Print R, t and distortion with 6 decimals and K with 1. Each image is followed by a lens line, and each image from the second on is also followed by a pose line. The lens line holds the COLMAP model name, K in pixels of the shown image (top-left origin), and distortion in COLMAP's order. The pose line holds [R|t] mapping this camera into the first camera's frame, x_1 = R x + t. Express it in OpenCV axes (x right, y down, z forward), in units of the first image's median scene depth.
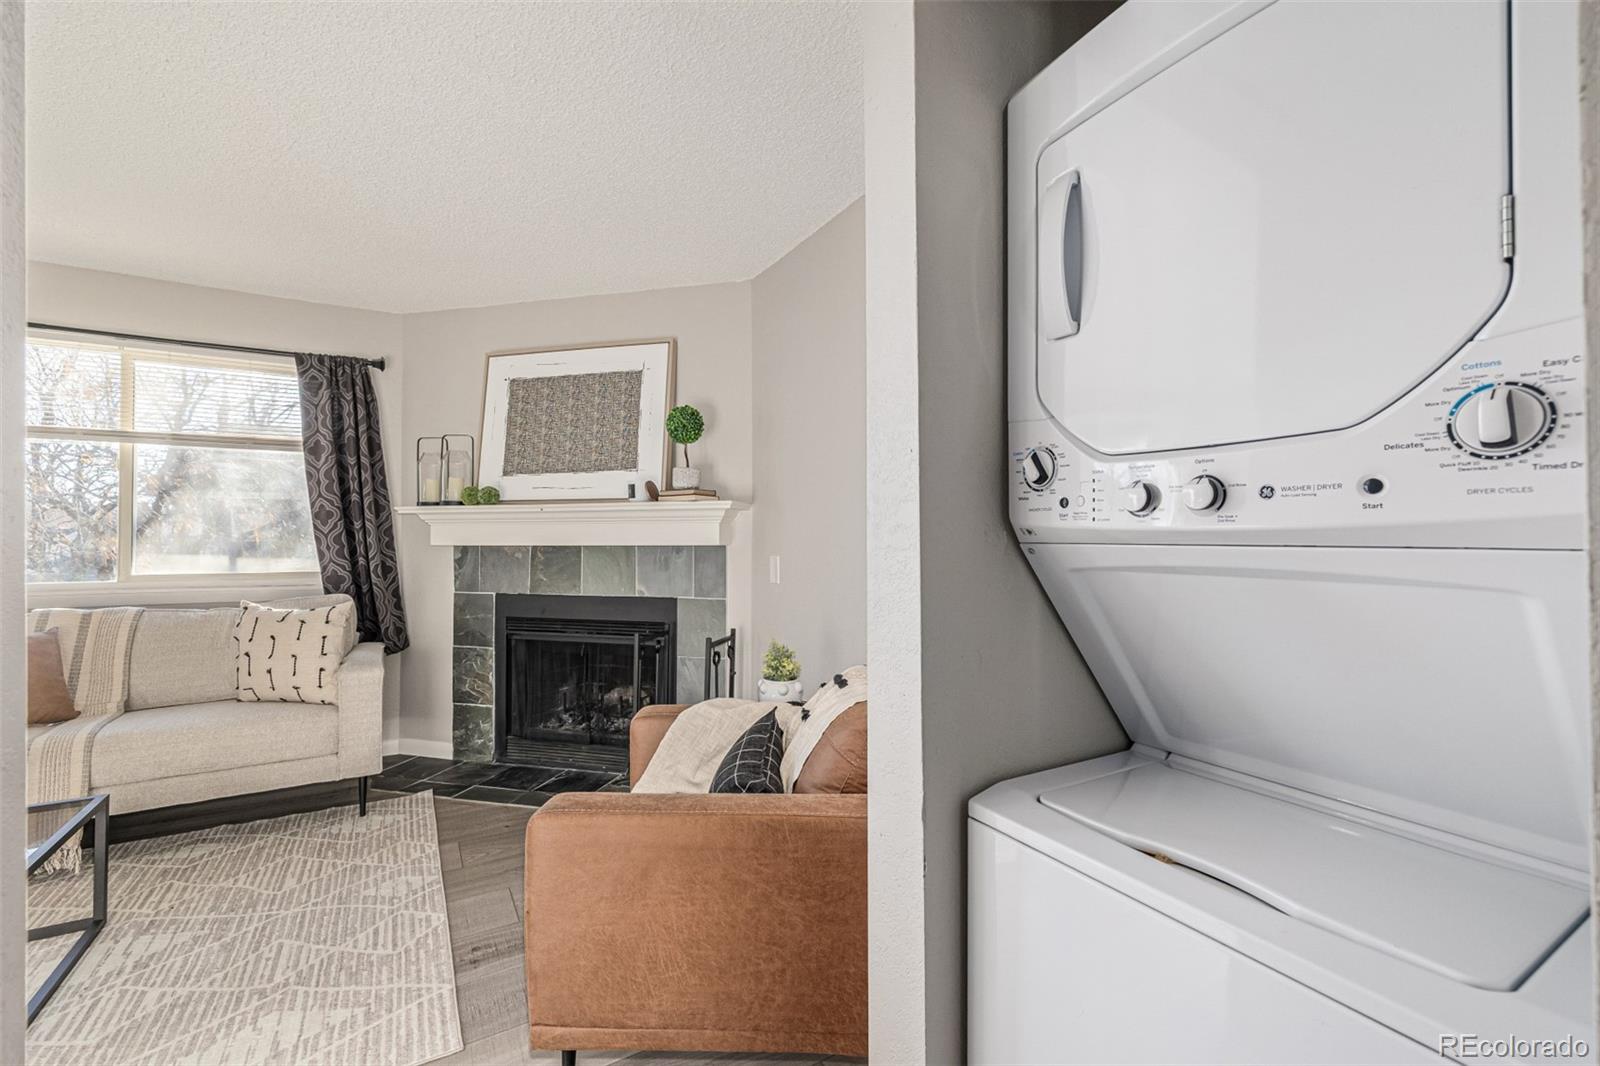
lens RADIAL K [[672.1, 0, 786.5], [0, 672.1, 529.3], [0, 0, 1]] dist [0.001471, -0.000697]
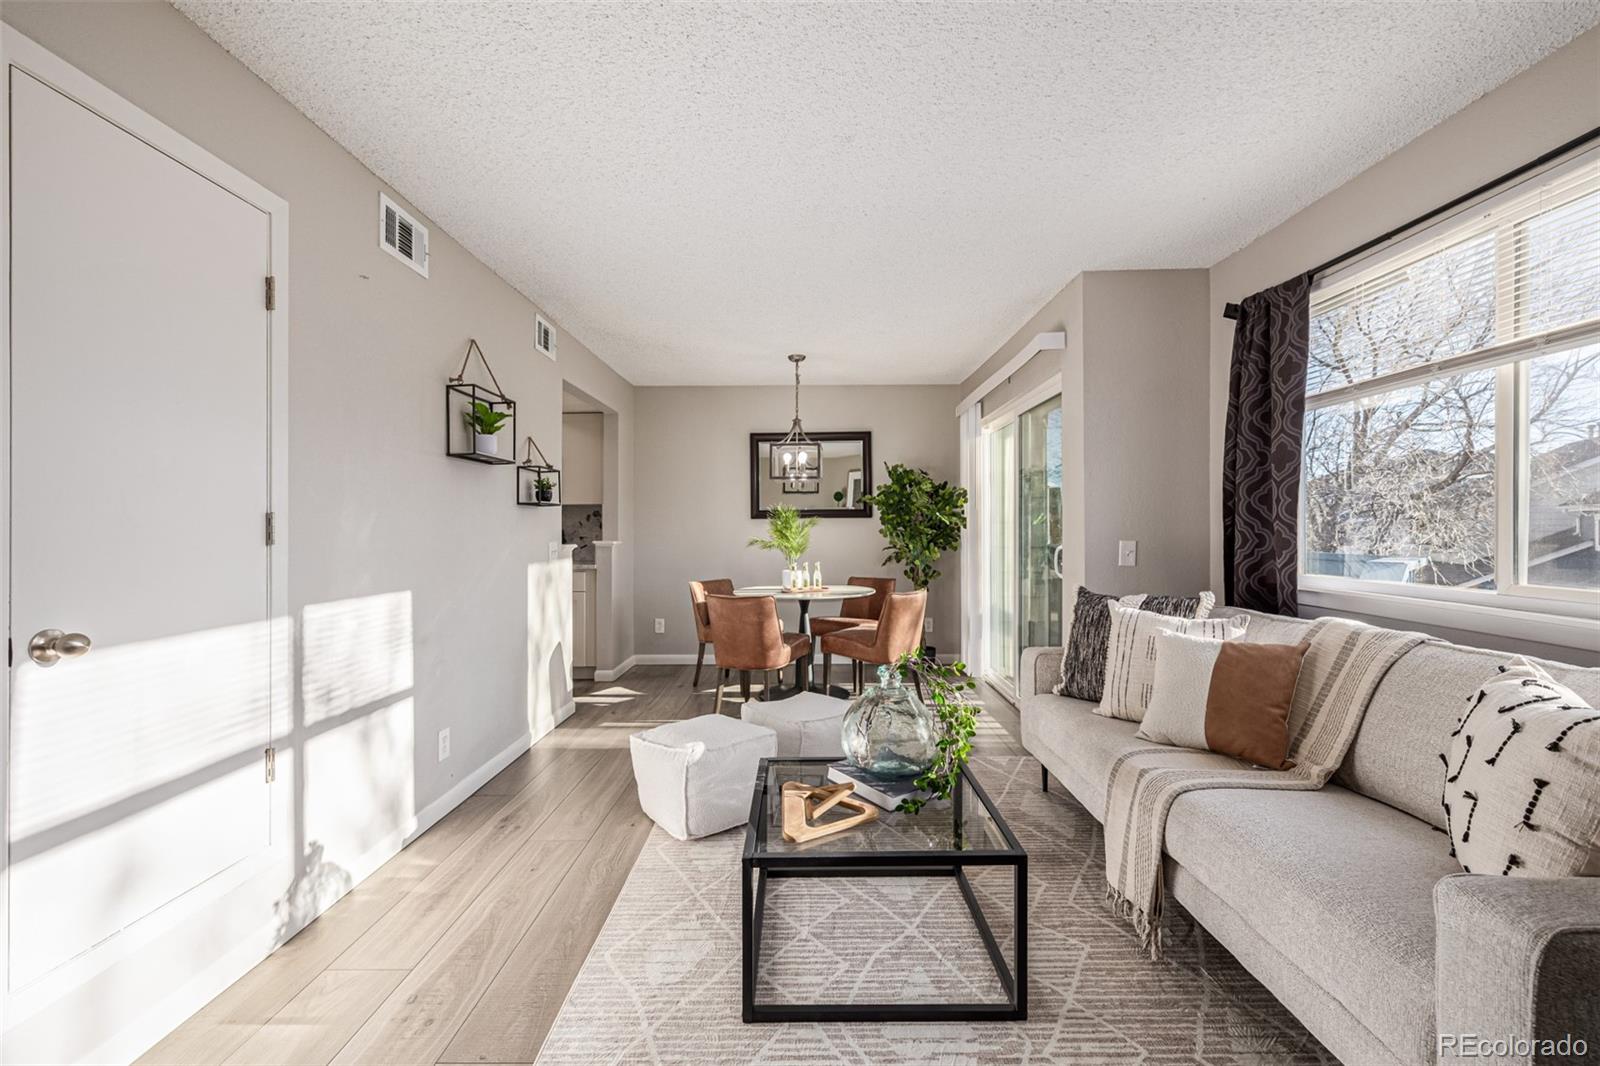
lens RADIAL K [[672.1, 0, 802.7], [0, 672.1, 532.4], [0, 0, 1]] dist [0.001471, -0.000697]
pose [[-0.502021, 0.008185, -0.864817, -0.138949], [0.001045, 0.999960, 0.008858, 0.015734], [0.864855, 0.003543, -0.502010, 0.695433]]
